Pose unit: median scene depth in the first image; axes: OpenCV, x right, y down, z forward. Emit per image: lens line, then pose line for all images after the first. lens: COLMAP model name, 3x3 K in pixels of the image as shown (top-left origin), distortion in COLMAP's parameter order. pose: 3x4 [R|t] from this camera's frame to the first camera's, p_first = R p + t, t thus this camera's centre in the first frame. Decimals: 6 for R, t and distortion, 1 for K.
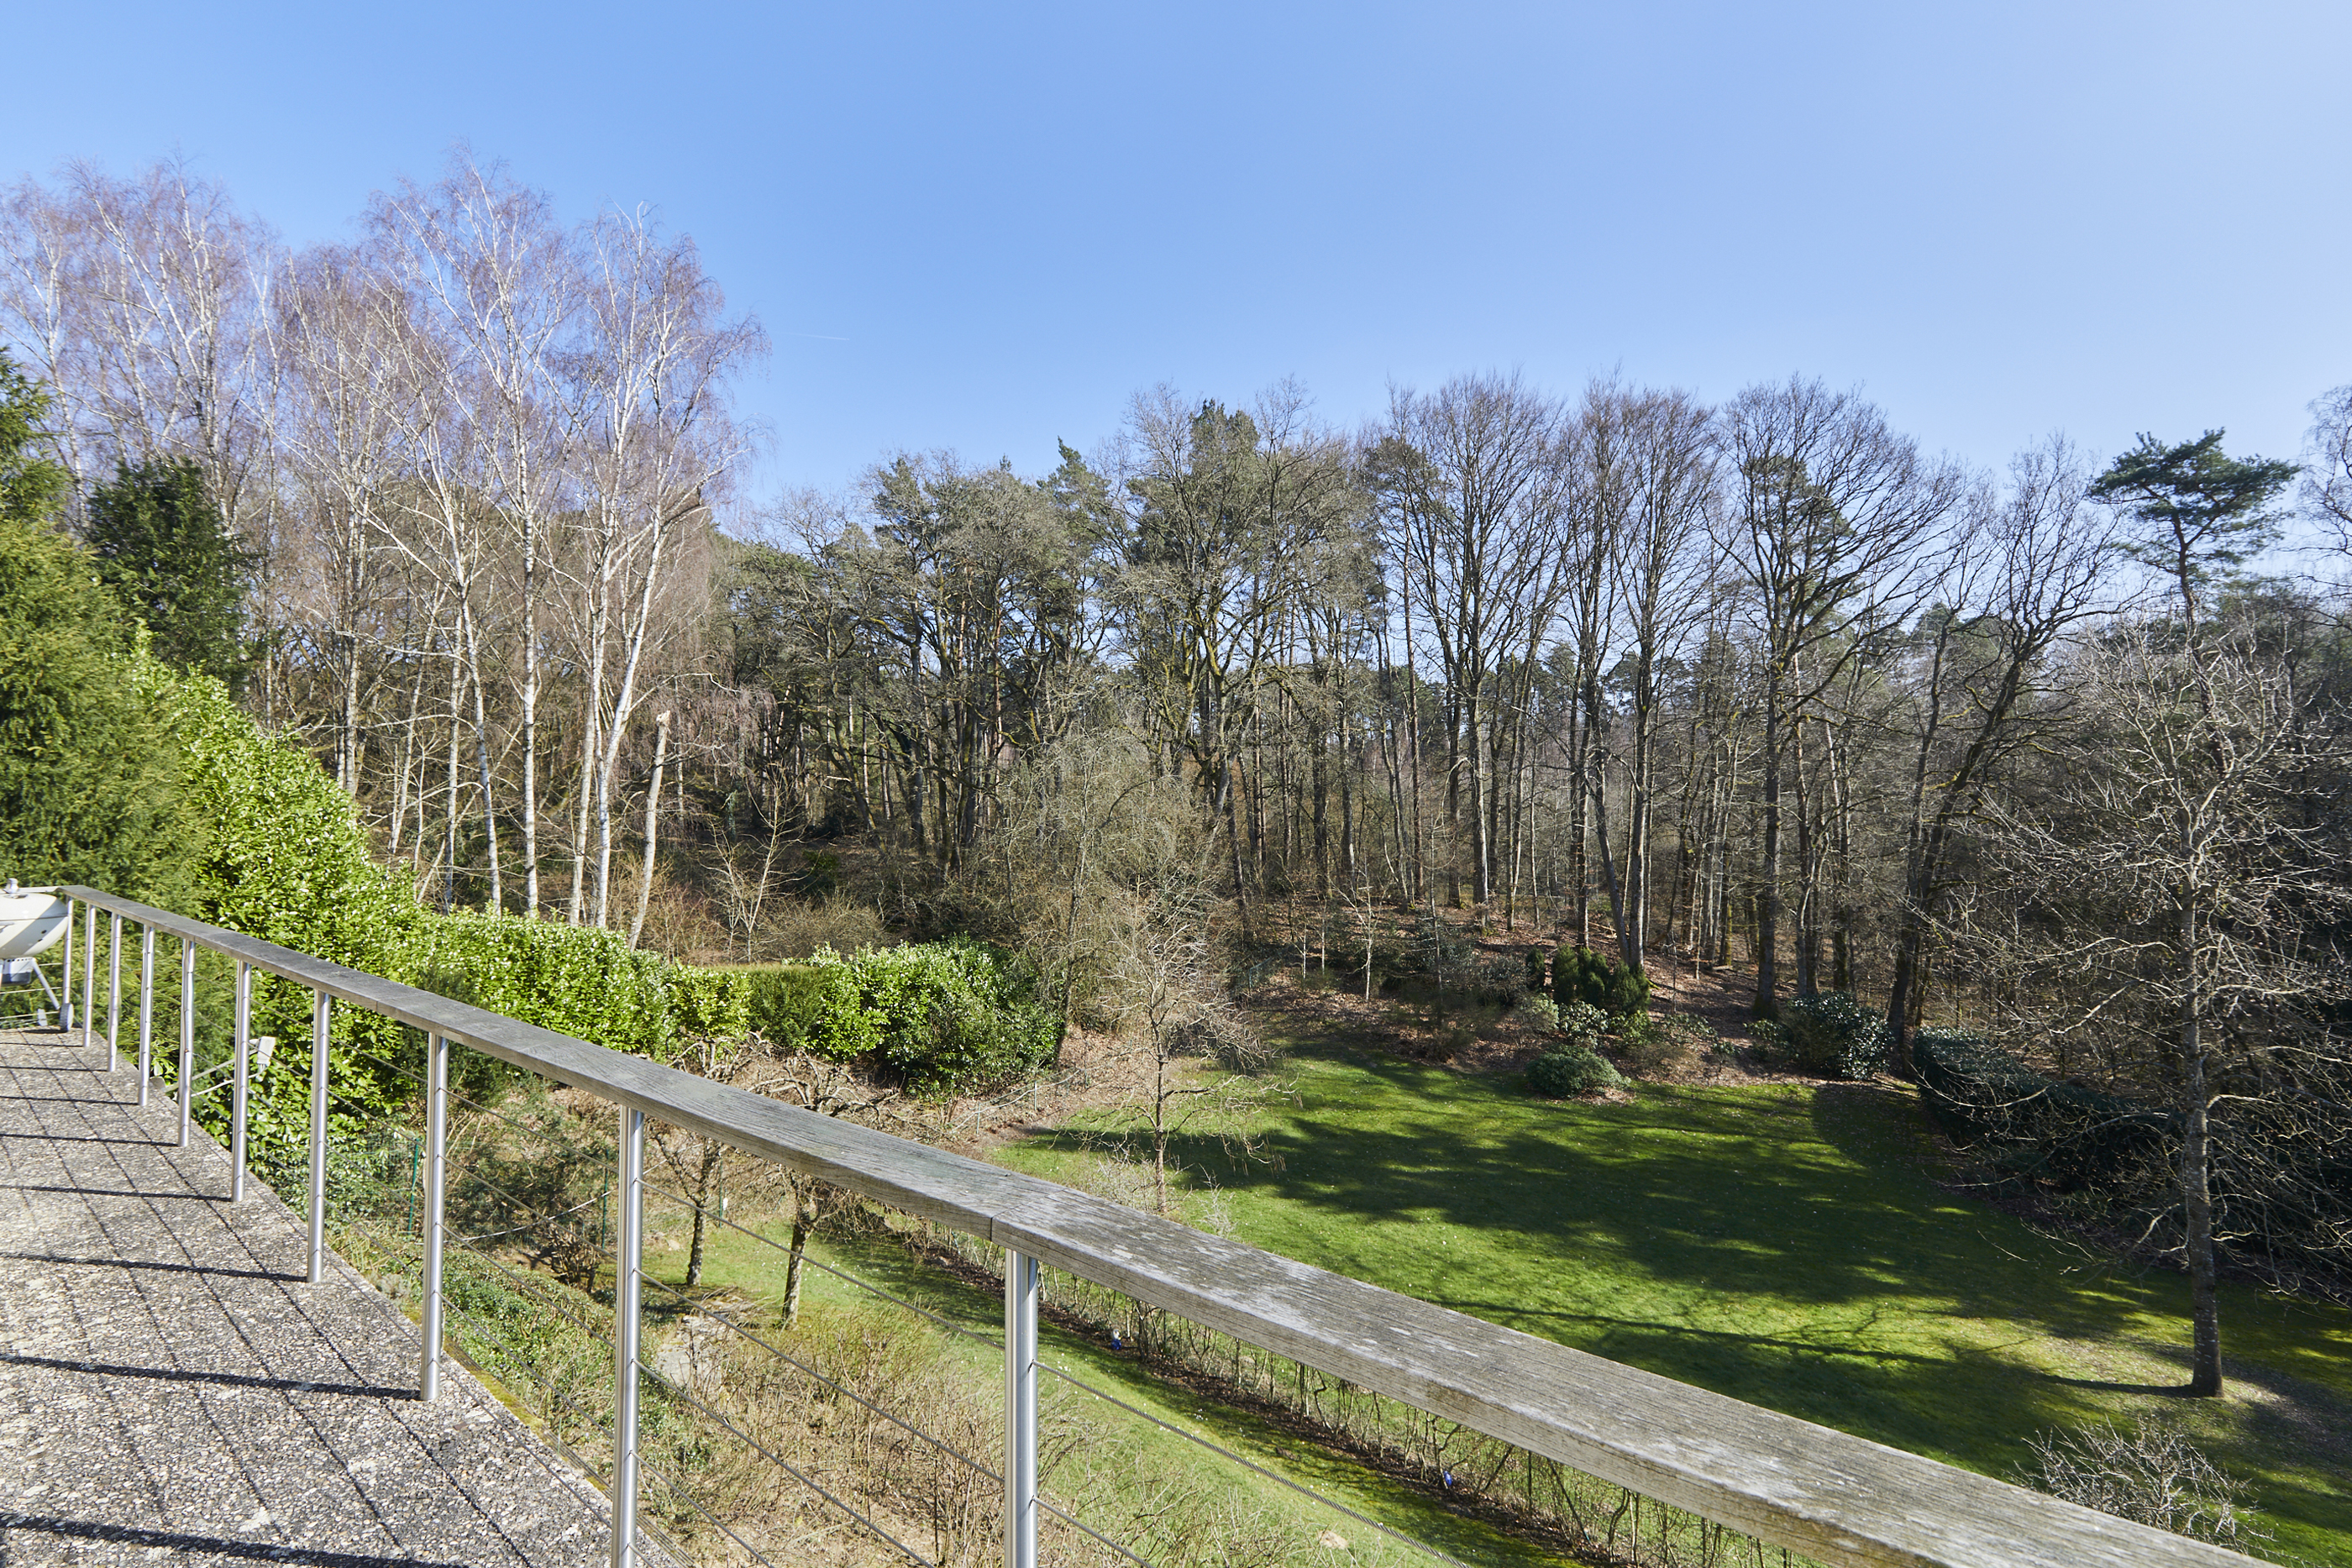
lens RADIAL K [[1078.1, 0, 1154.2], [0, 1078.1, 772.0], [0, 0, 1]] dist [0.000809, -0.000691]
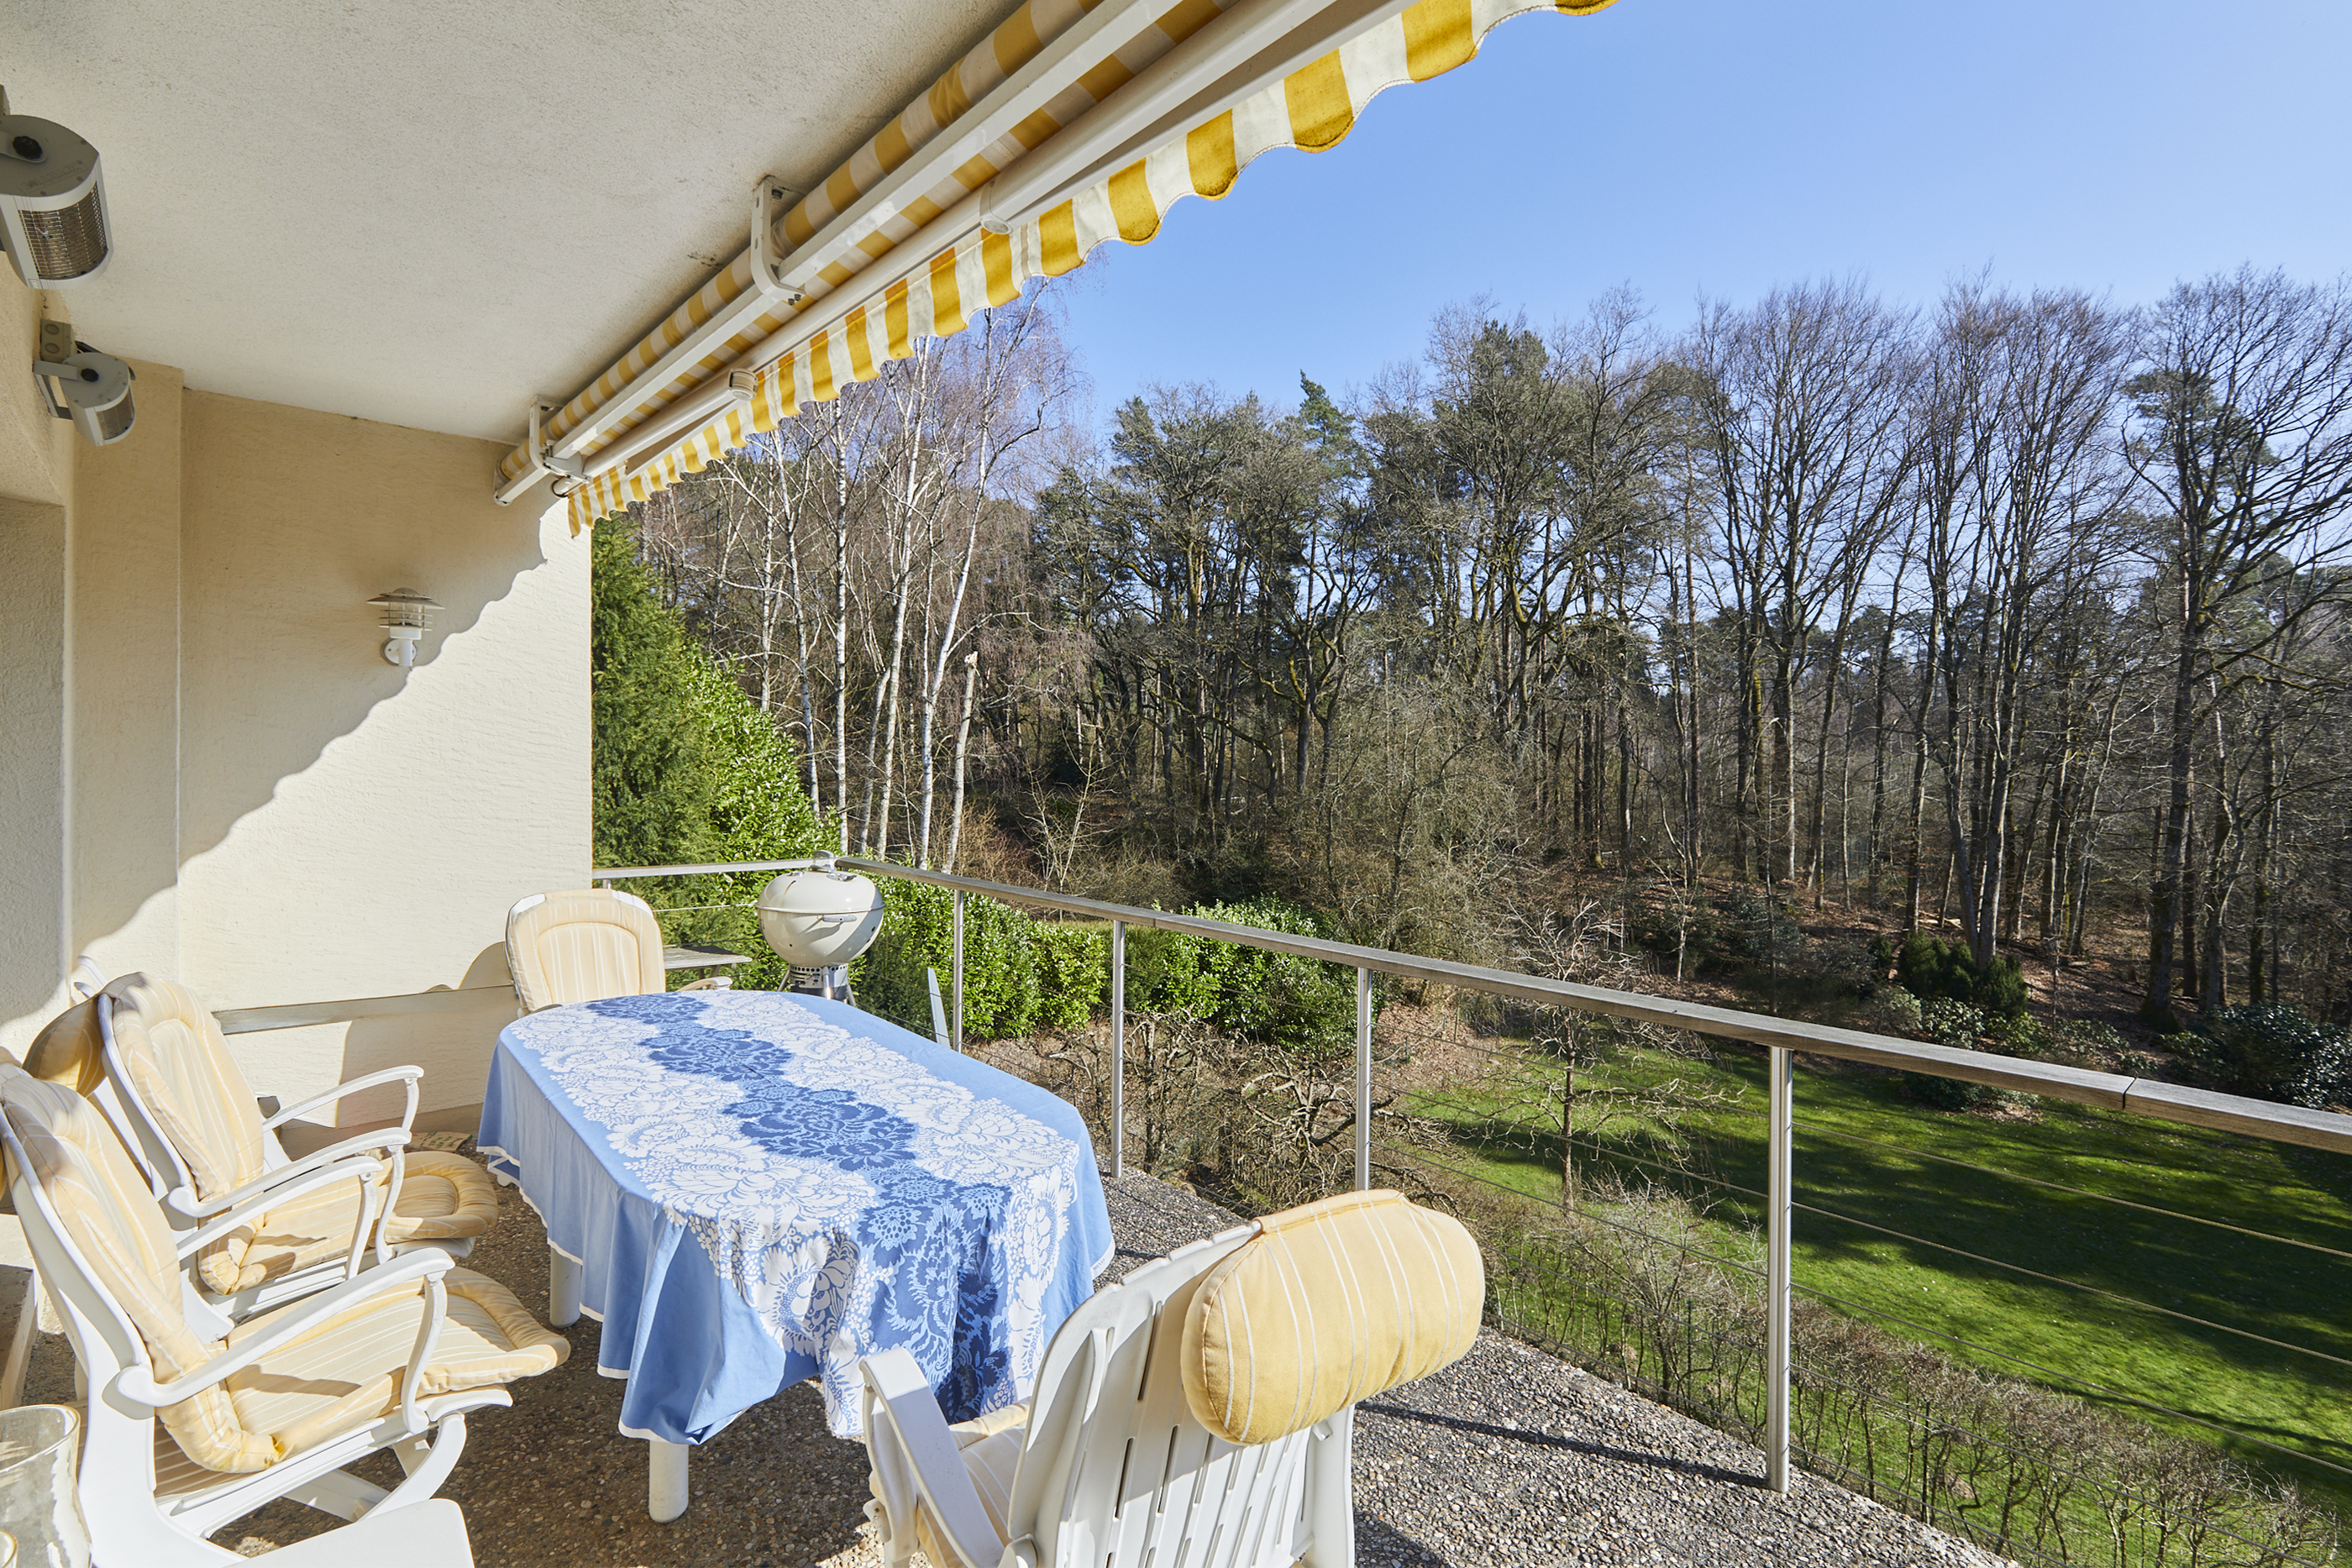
lens RADIAL K [[1078.1, 0, 1164.9], [0, 1078.1, 758.5], [0, 0, 1]] dist [0.000809, -0.000691]
pose [[0.990926, 0.025176, -0.132029, -0.146323], [-0.020891, 0.999212, 0.033745, 0.002432], [0.132775, -0.030680, 0.990671, 0.063276]]
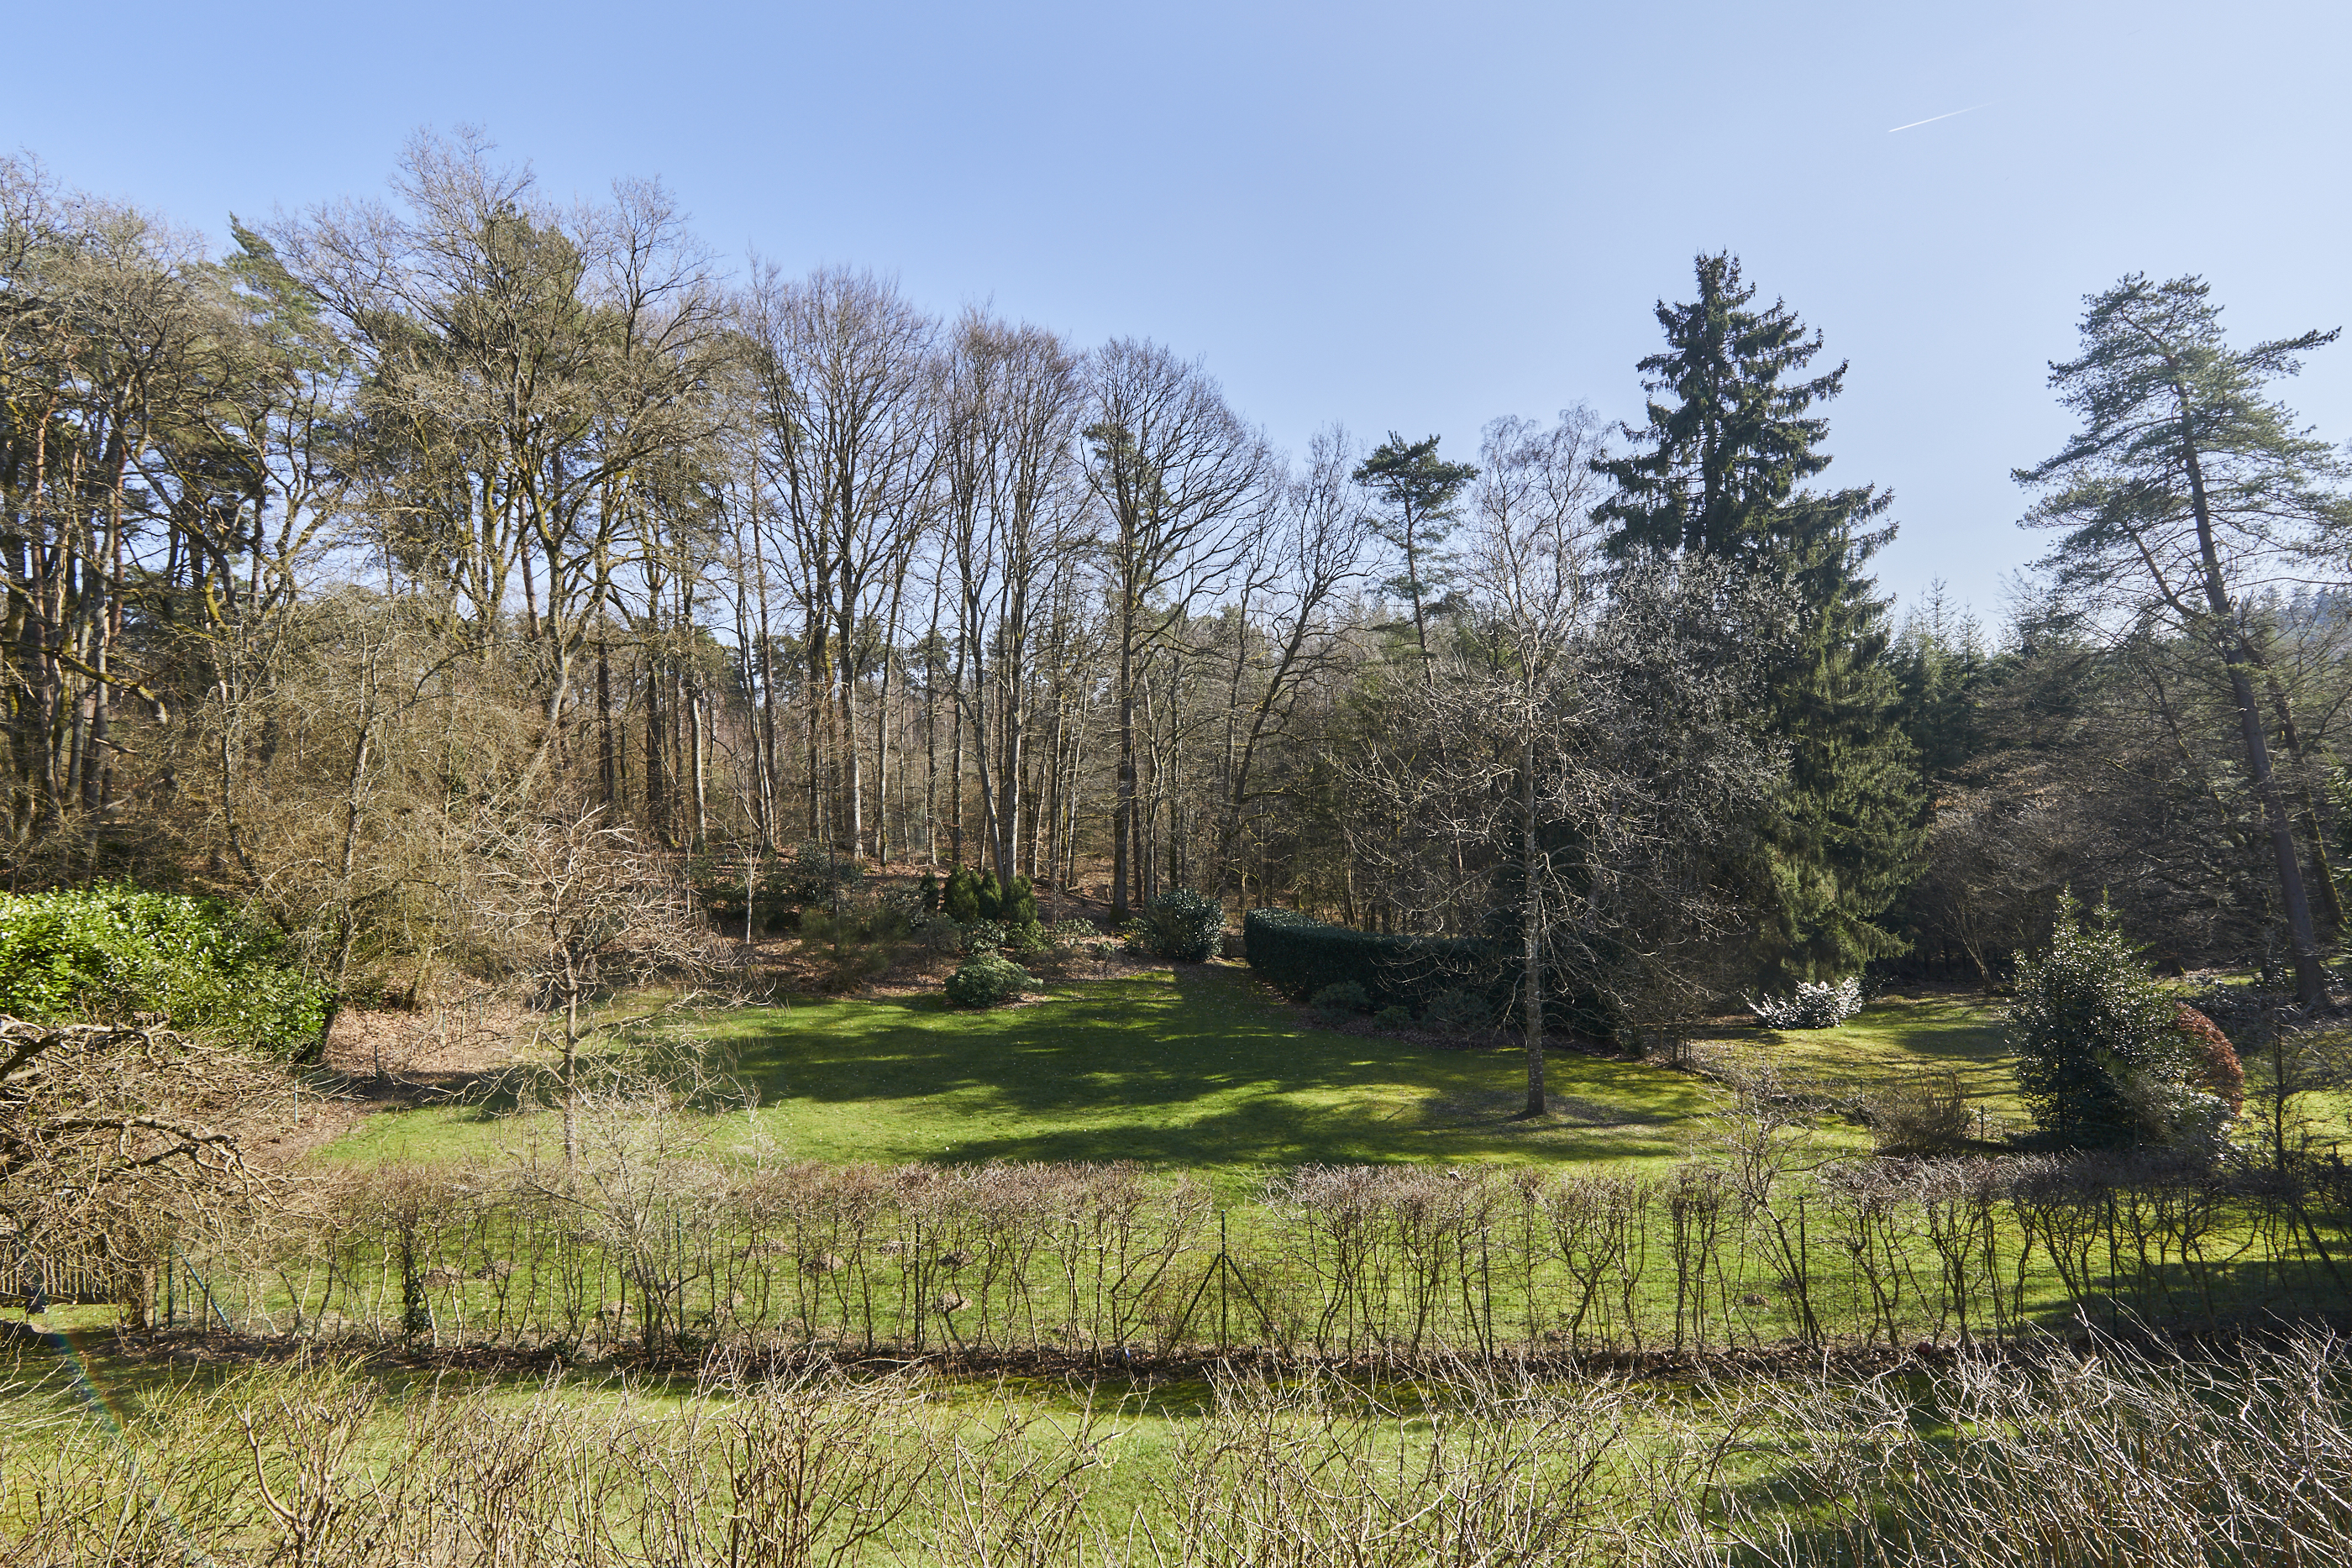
lens RADIAL K [[1078.1, 0, 1189.7], [0, 1078.1, 774.6], [0, 0, 1]] dist [0.000809, -0.000691]
pose [[0.782192, -0.006823, 0.623001, -0.081500], [-0.003768, 0.999870, 0.015682, 0.076669], [-0.623026, -0.014614, 0.782064, 0.129438]]
